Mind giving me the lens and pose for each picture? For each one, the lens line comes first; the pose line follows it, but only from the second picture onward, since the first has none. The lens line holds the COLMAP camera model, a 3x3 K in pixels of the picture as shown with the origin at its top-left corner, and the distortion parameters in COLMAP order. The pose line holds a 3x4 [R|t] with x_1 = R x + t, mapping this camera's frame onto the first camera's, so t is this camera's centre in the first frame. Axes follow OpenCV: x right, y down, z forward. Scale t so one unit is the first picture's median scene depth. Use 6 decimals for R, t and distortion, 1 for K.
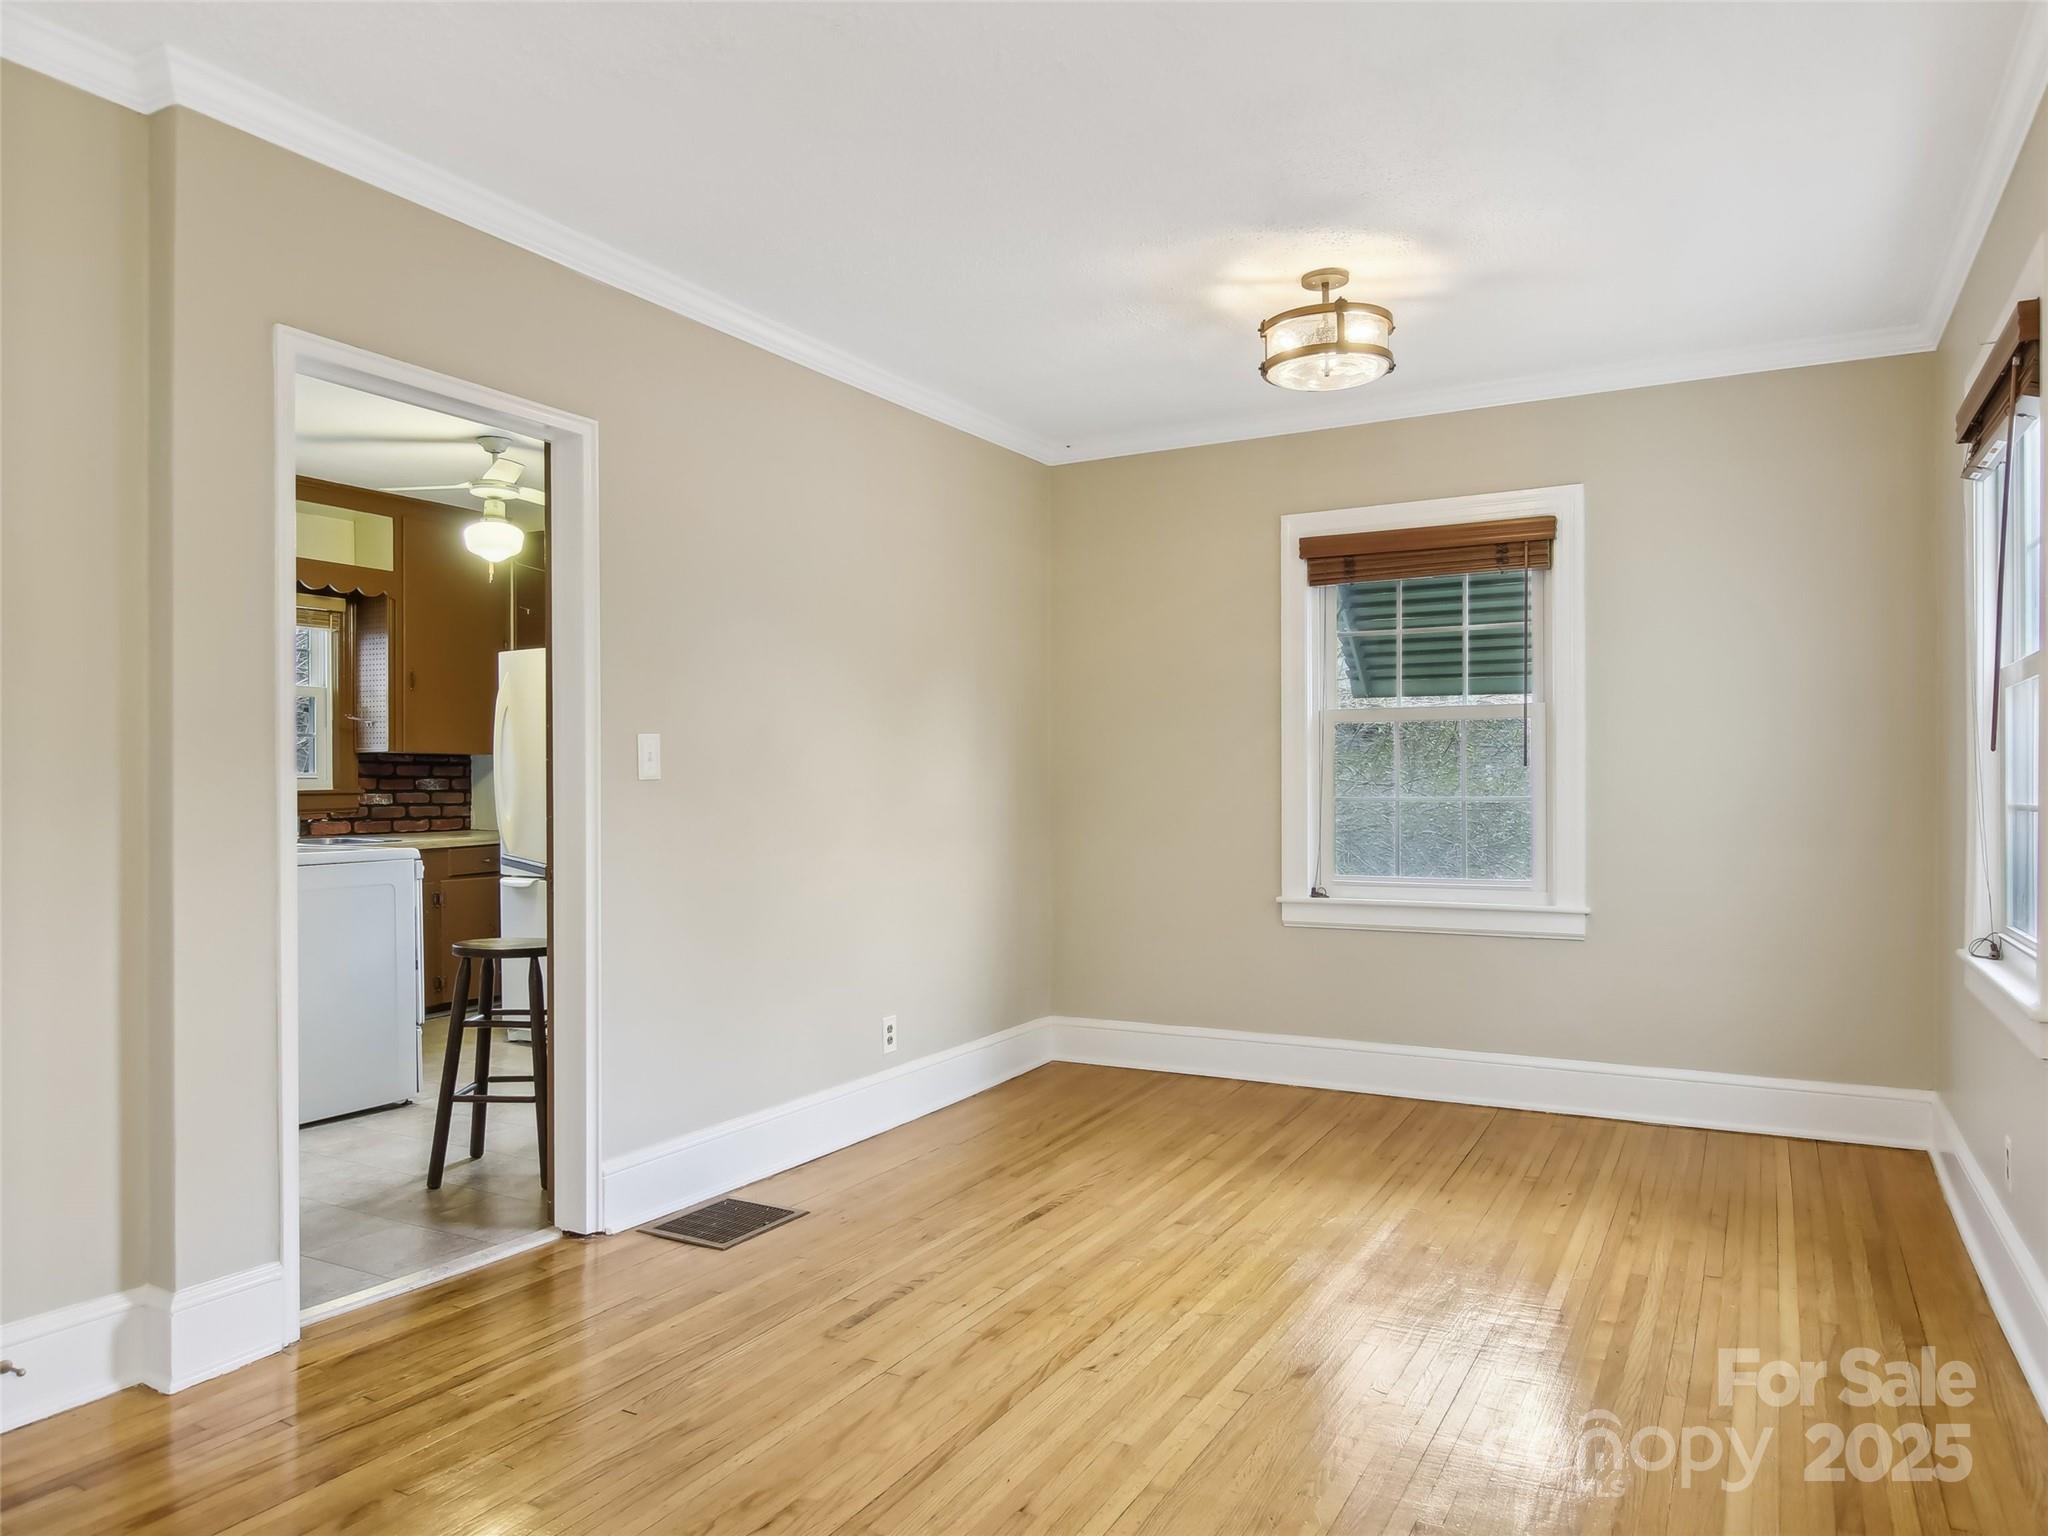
lens RADIAL K [[1364.9, 0, 1022.7], [0, 1364.9, 806.9], [0, 0, 1]] dist [-0.020980, -0.000332]
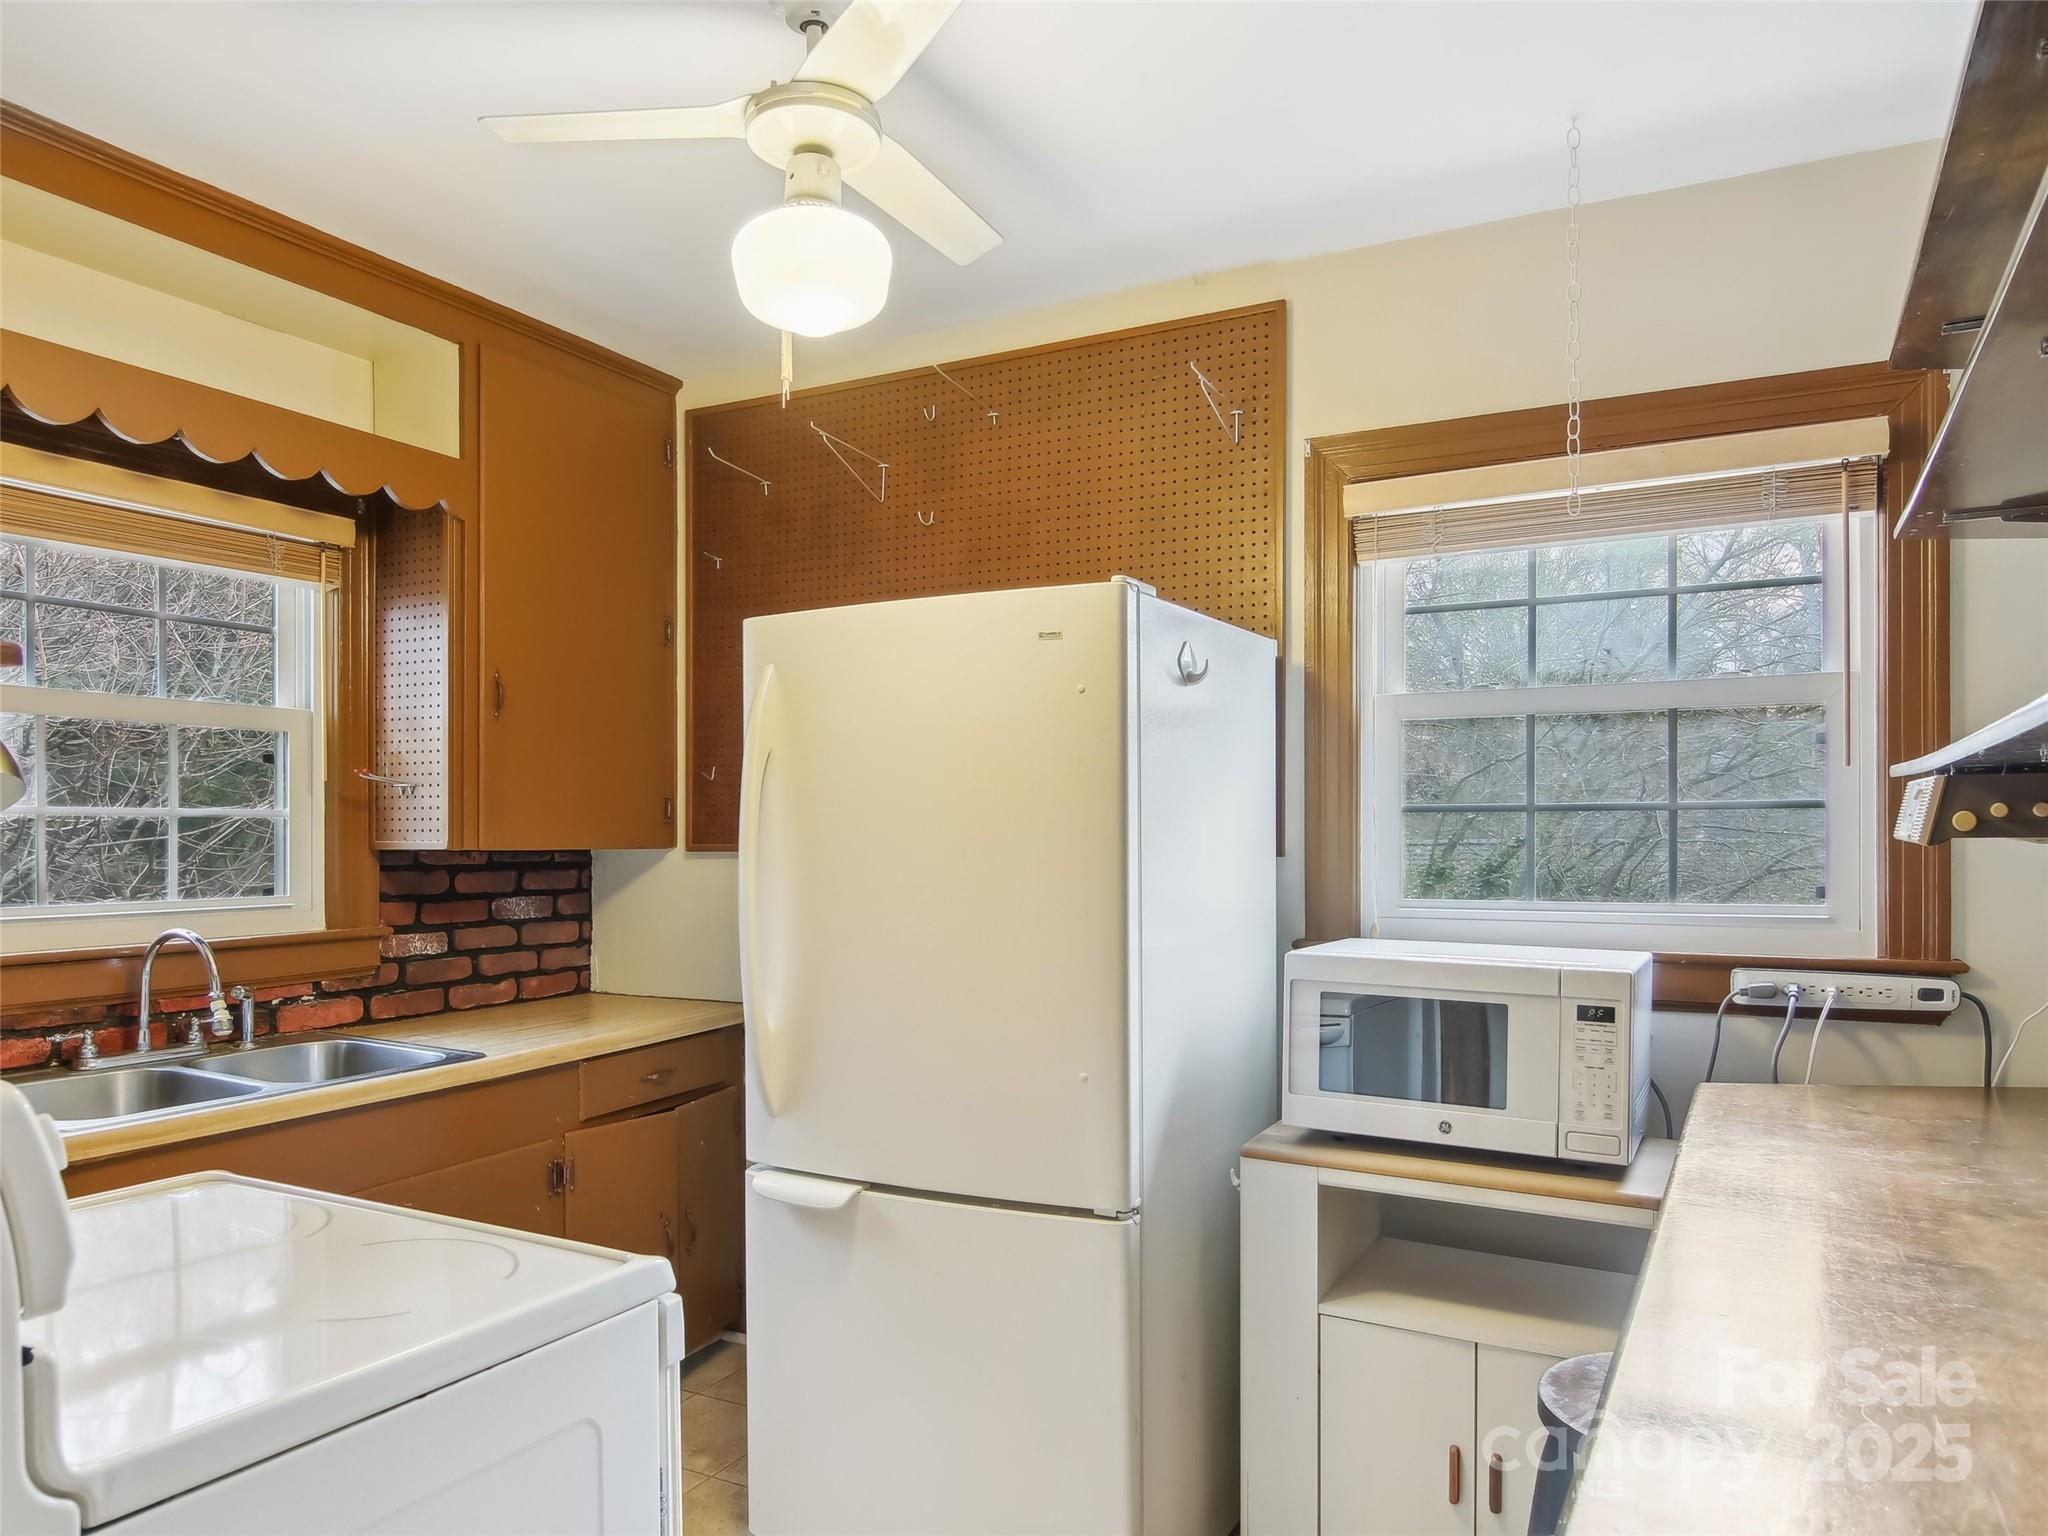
lens RADIAL K [[1364.9, 0, 1017.6], [0, 1364.9, 844.9], [0, 0, 1]] dist [-0.020980, -0.000332]
pose [[0.999894, -0.001710, 0.014430, -0.271789], [0.001885, 0.999924, -0.012153, -0.035208], [-0.014408, 0.012179, 0.999822, 0.519781]]
